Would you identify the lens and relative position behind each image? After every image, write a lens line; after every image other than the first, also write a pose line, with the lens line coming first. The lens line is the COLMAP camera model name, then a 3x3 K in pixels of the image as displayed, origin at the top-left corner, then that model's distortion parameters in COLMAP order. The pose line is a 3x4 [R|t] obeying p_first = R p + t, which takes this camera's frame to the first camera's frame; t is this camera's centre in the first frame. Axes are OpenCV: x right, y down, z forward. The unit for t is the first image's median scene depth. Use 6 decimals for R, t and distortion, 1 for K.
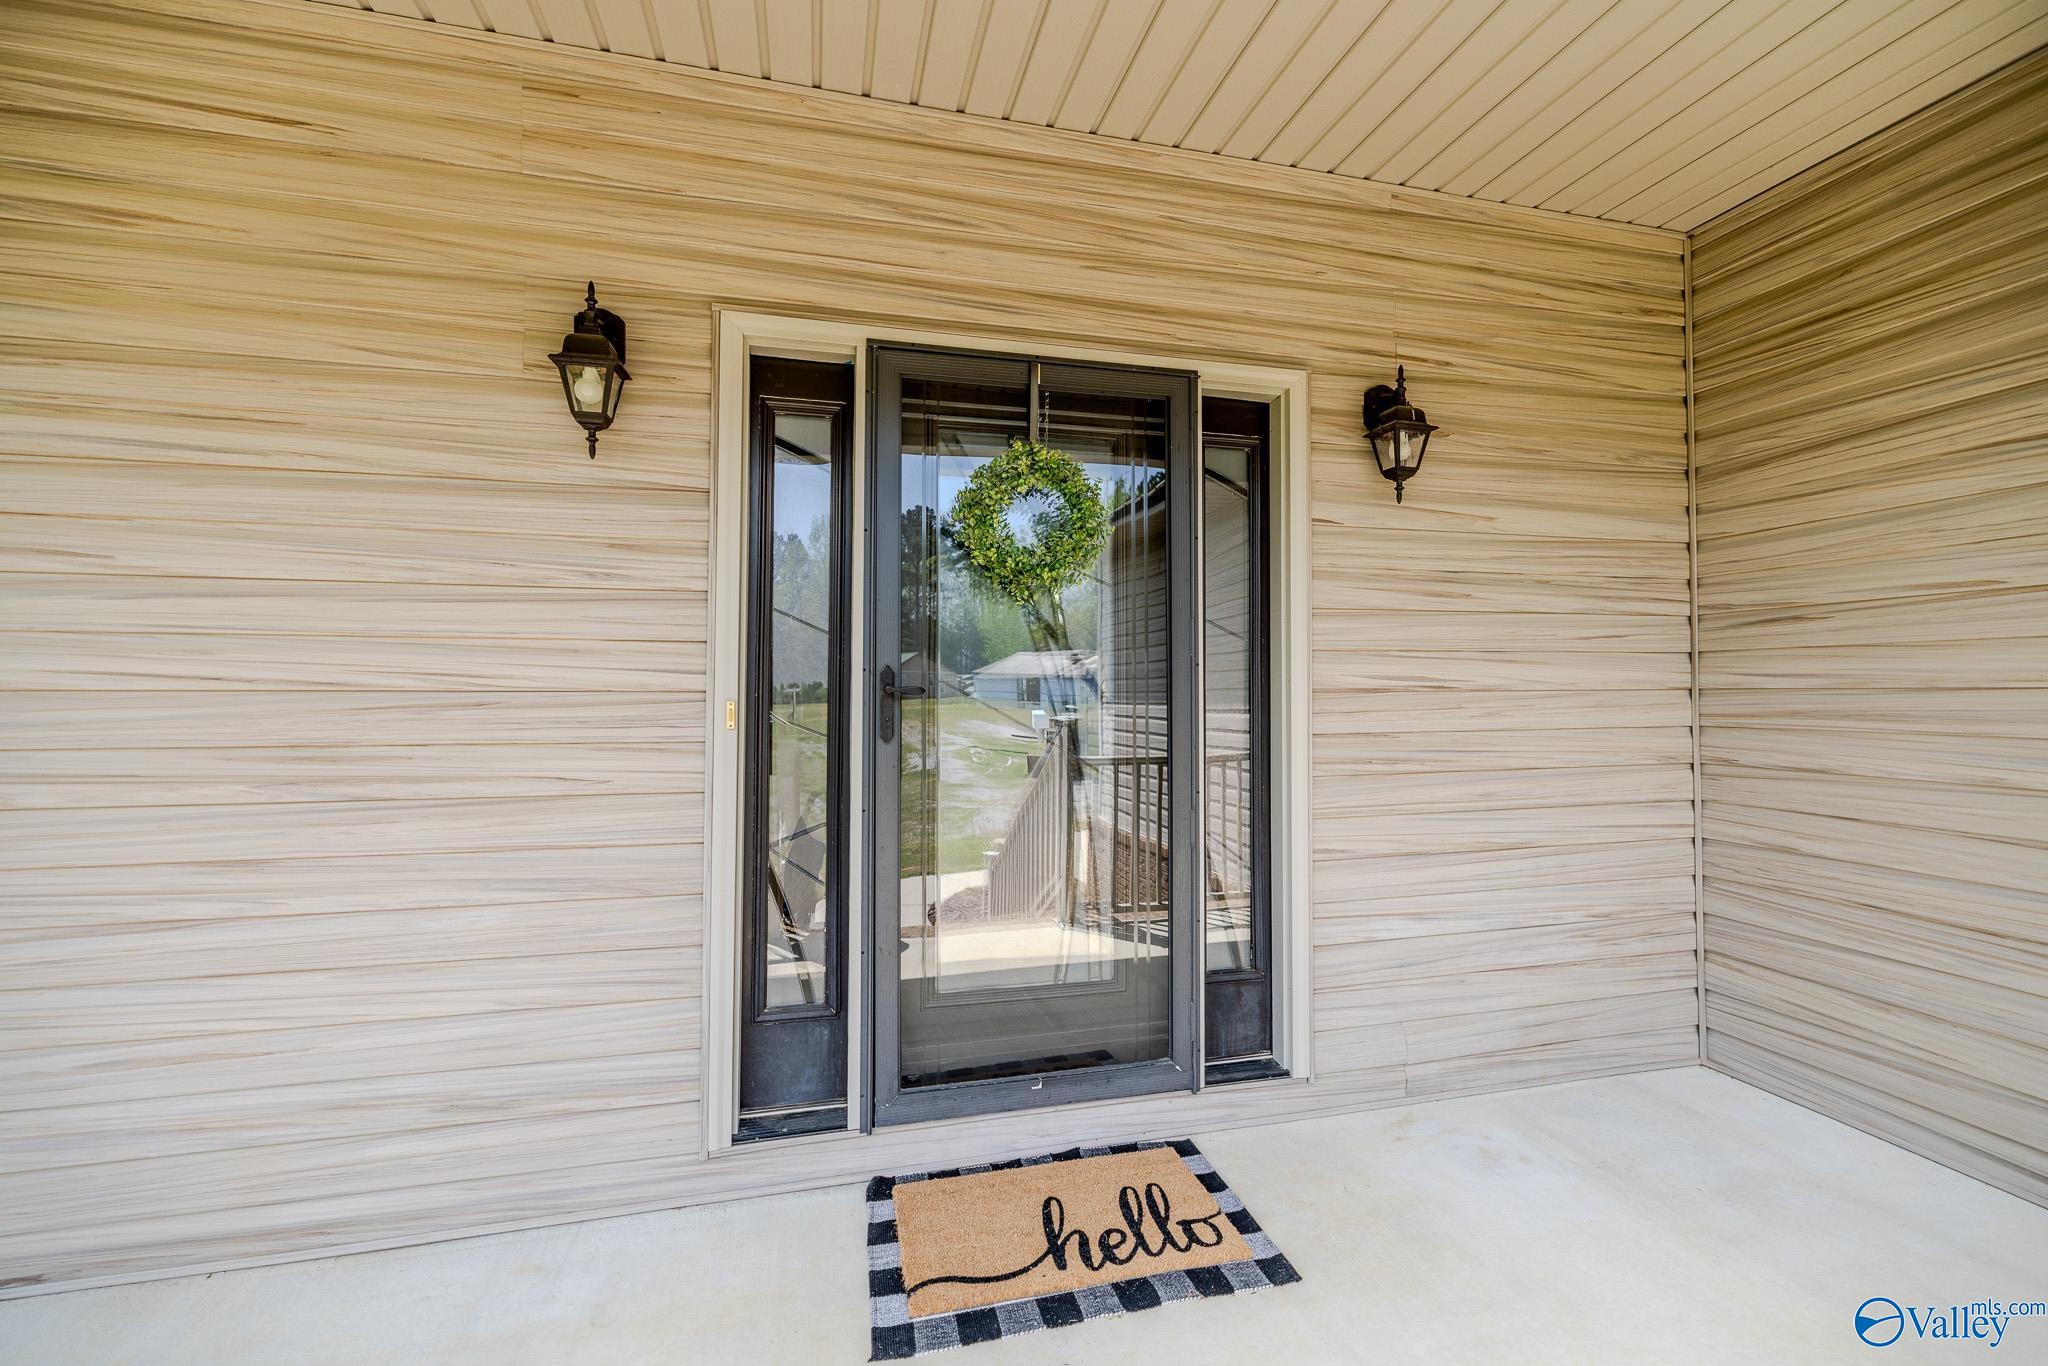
lens RADIAL K [[853.7, 0, 1024.7], [0, 853.7, 672.5], [0, 0, 1]] dist [0.001347, -0.000579]
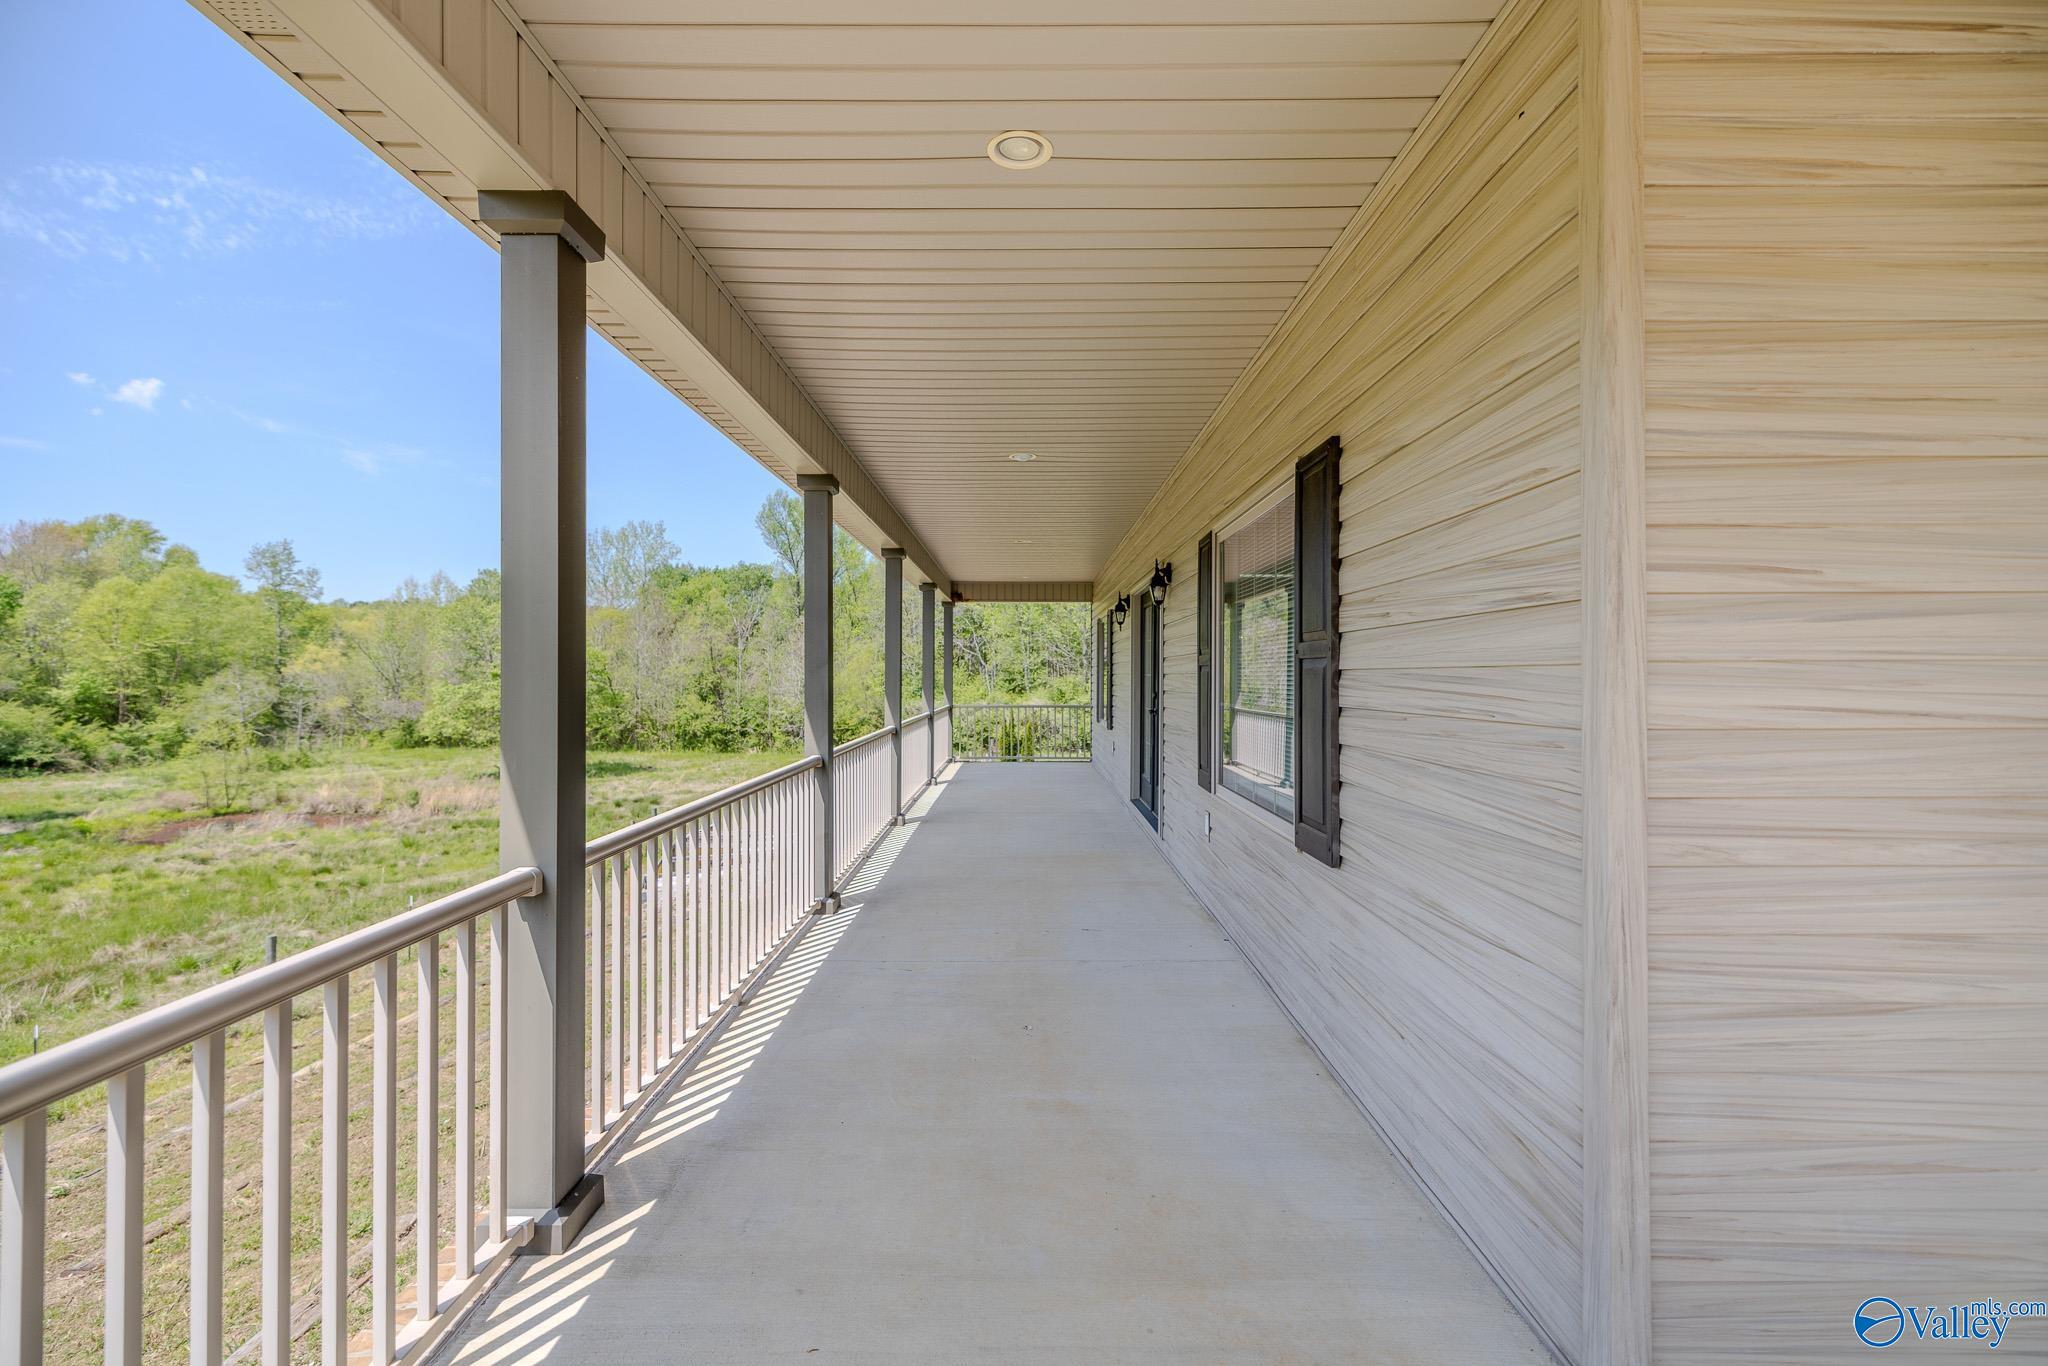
lens RADIAL K [[853.7, 0, 1024.7], [0, 853.7, 672.5], [0, 0, 1]] dist [0.001347, -0.000579]
pose [[0.969999, -0.005308, -0.243051, -1.612279], [0.009104, 0.999853, 0.014497, -0.054309], [0.242938, -0.016275, 0.969905, -0.016803]]
